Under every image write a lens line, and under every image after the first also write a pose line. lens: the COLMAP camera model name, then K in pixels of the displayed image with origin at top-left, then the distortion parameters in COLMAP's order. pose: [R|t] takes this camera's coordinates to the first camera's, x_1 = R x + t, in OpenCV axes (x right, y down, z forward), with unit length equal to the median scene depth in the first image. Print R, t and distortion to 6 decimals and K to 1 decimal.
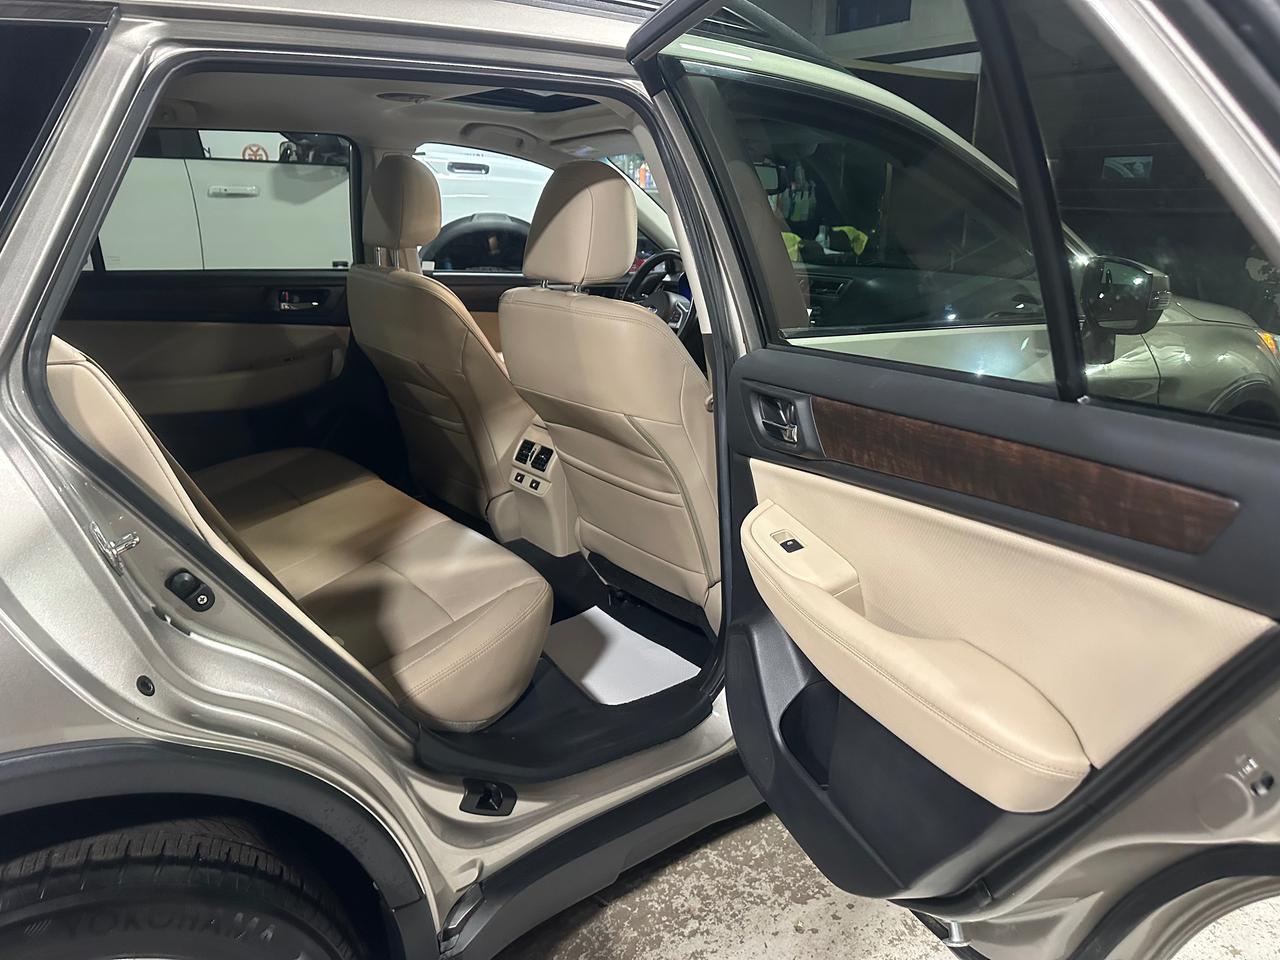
lens RADIAL K [[897.9, 0, 640.0], [0, 897.9, 480.0], [0, 0, 1]] dist [0.101284, -0.147780]
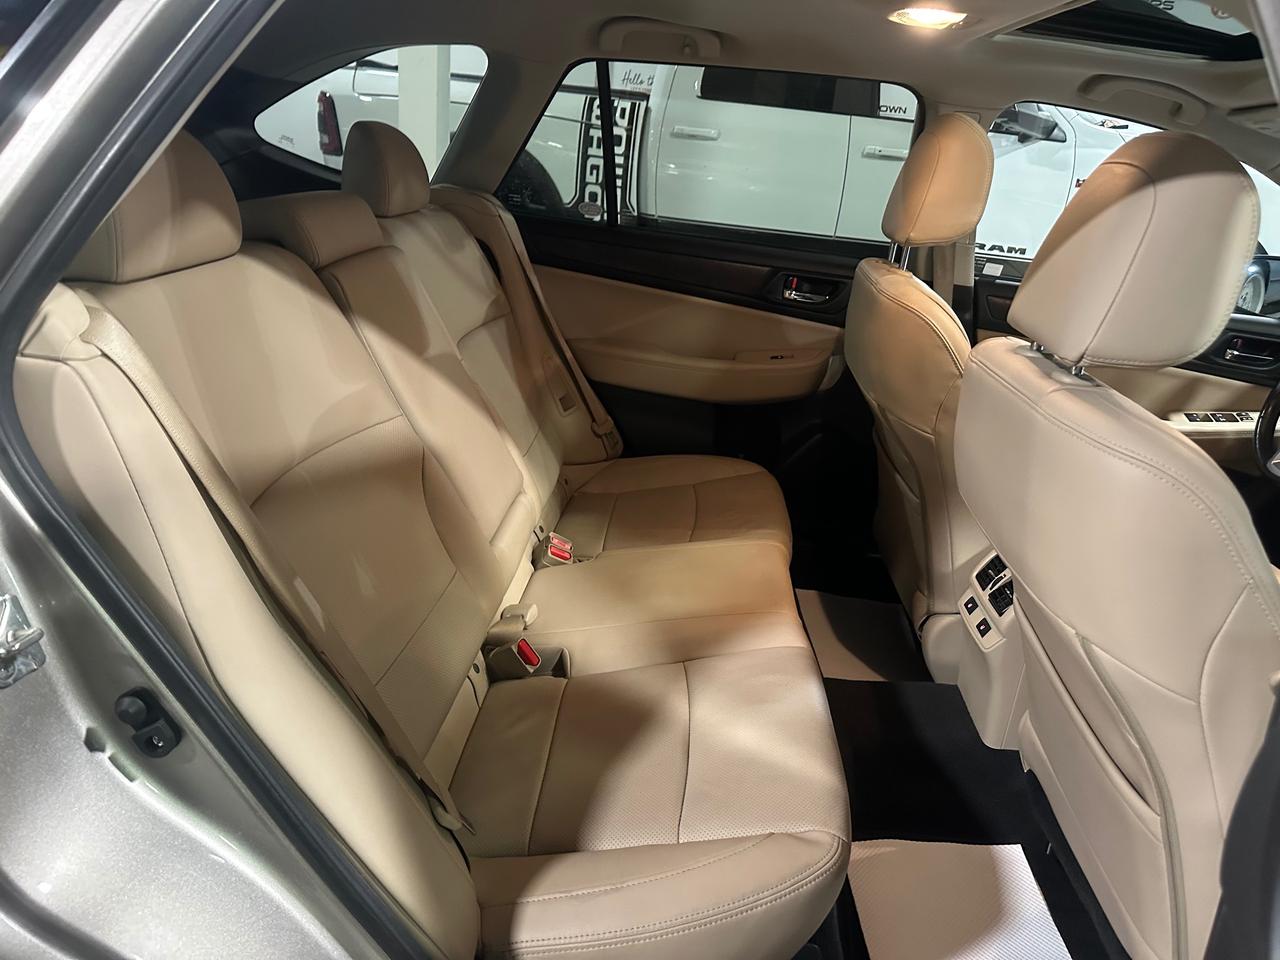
lens RADIAL K [[897.9, 0, 640.0], [0, 897.9, 480.0], [0, 0, 1]] dist [0.101284, -0.147780]
pose [[0.745359, 0.297752, -0.596477, 0.057593], [-0.279871, 0.951812, 0.125402, -0.107890], [0.605073, 0.073467, 0.792774, 0.315730]]
